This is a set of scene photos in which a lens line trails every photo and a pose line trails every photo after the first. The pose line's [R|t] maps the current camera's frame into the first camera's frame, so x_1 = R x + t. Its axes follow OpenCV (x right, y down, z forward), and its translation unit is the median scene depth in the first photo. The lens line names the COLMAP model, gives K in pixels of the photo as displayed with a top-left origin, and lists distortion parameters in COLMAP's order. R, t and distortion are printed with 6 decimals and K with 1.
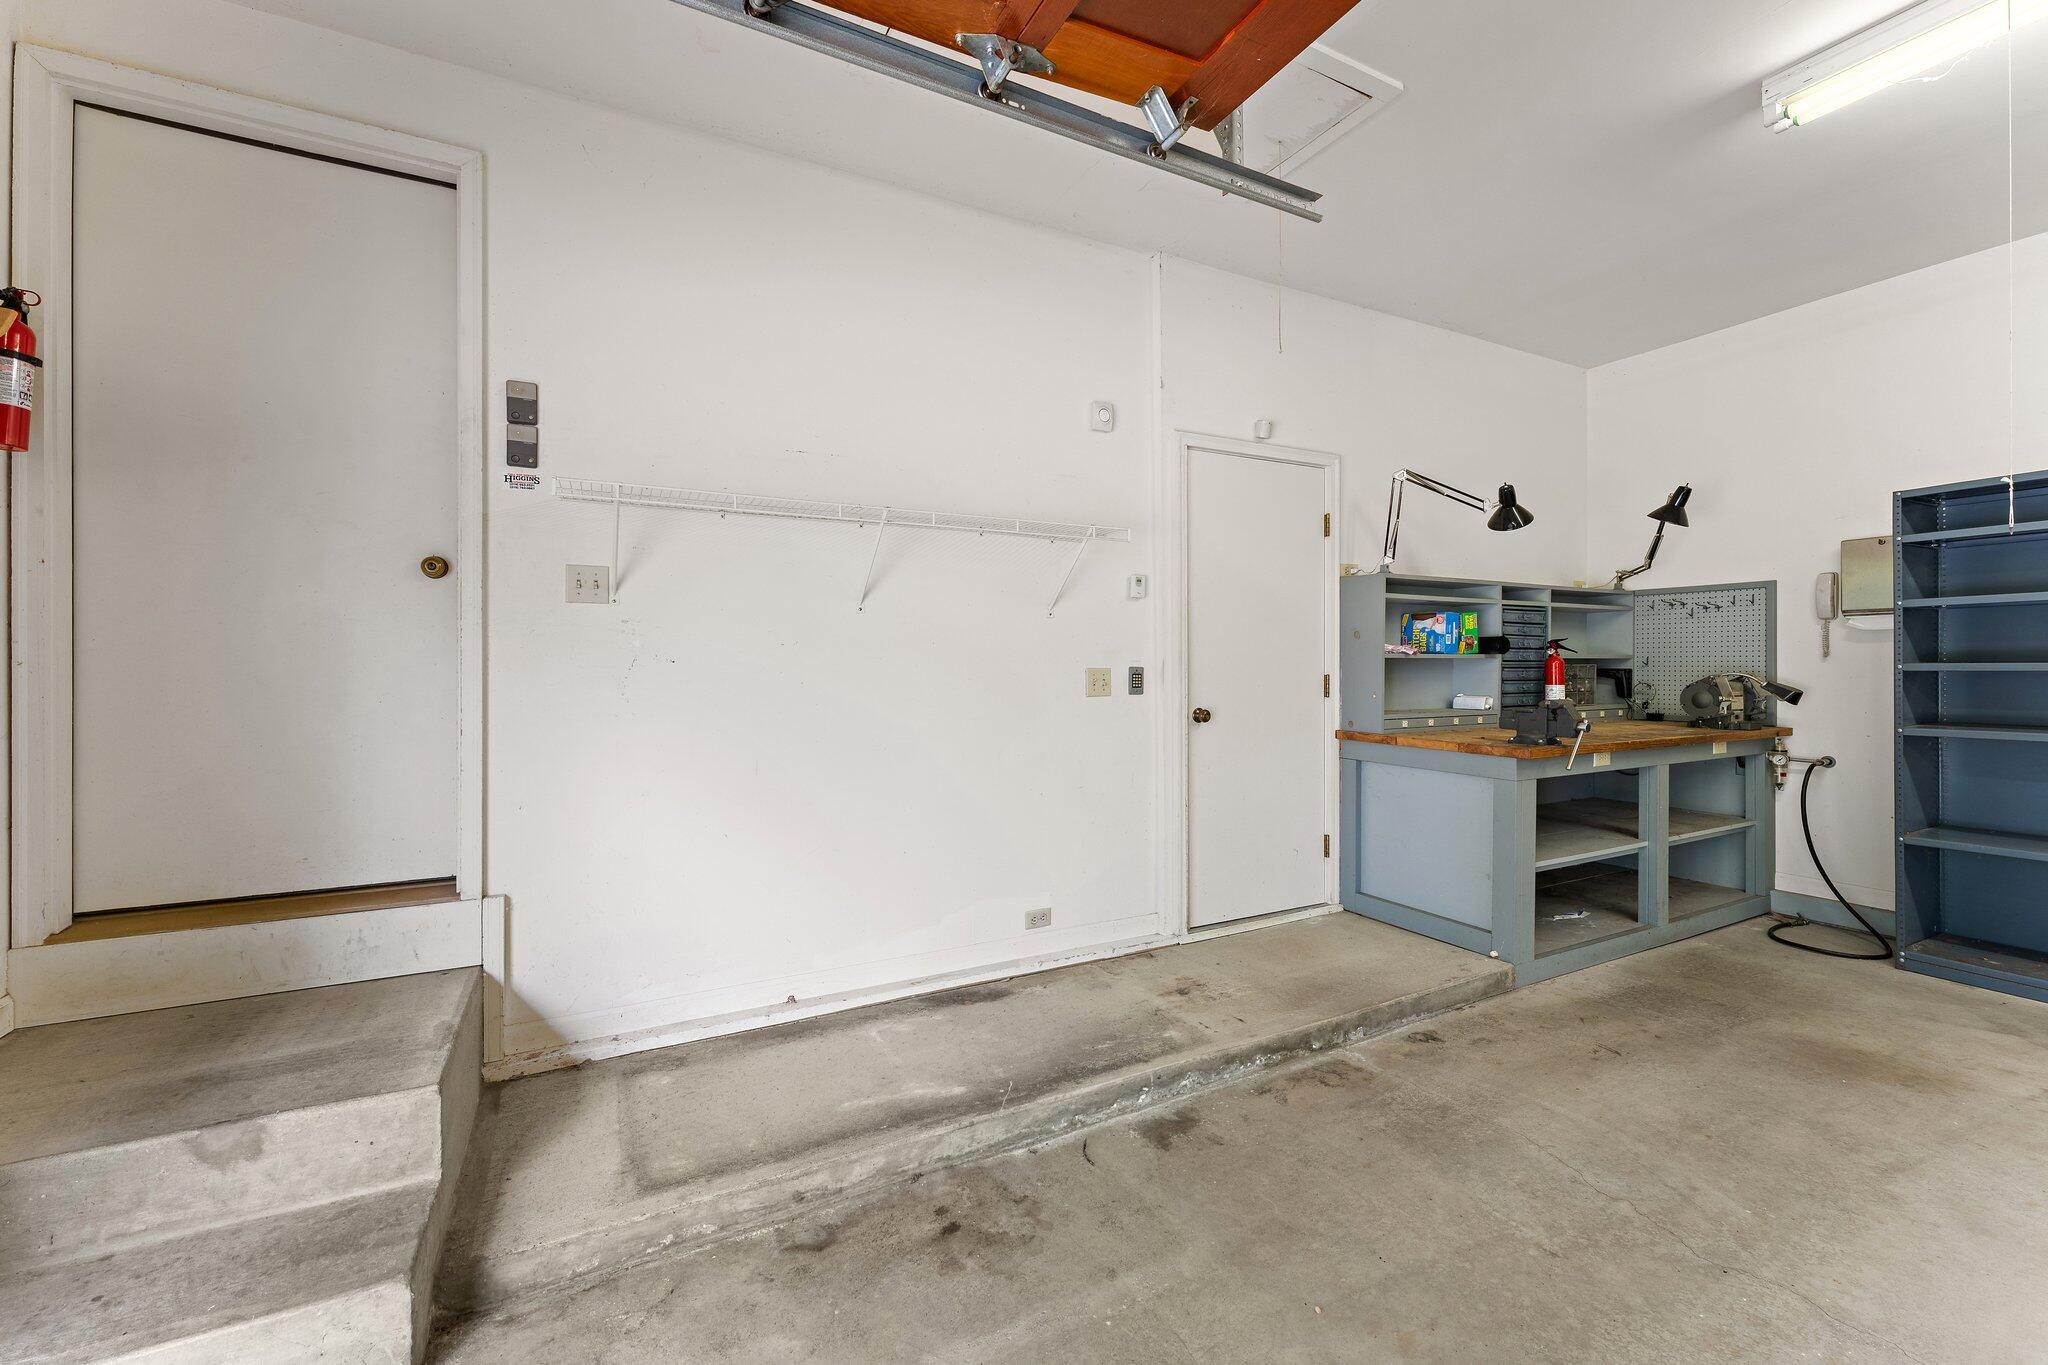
lens RADIAL K [[823.3, 0, 1025.1], [0, 823.3, 670.5], [0, 0, 1]] dist [0.004839, 0.000704]
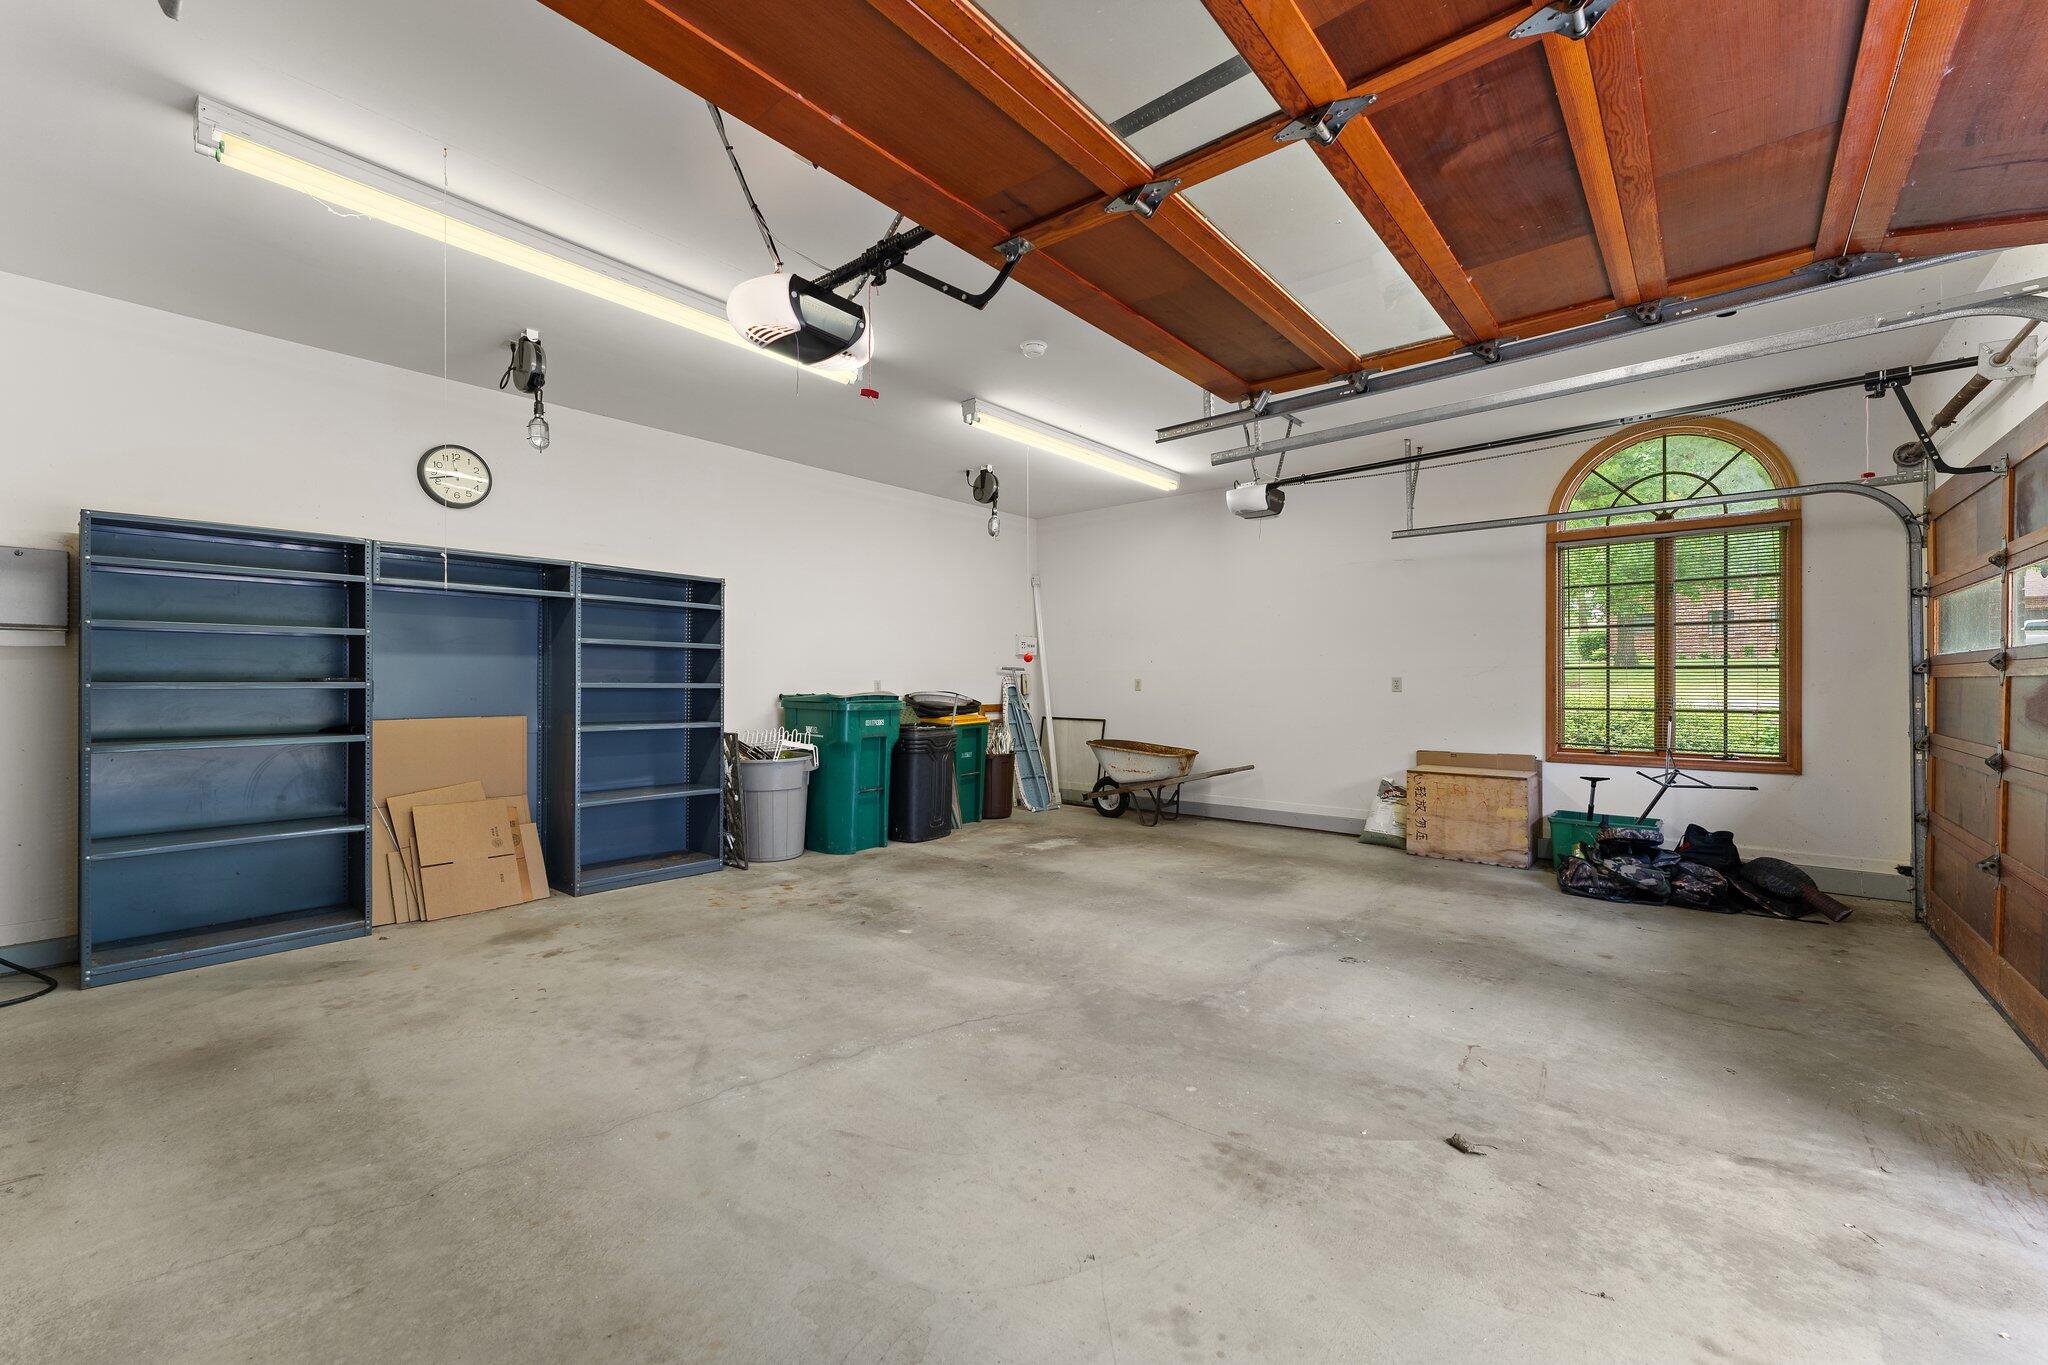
lens RADIAL K [[823.3, 0, 1024.9], [0, 823.3, 682.8], [0, 0, 1]] dist [0.004839, 0.000704]
pose [[-0.371990, 0.001836, 0.928235, -0.437575], [0.004887, 0.999988, -0.000019, 0.001508], [-0.928224, 0.004529, -0.371994, 0.509702]]
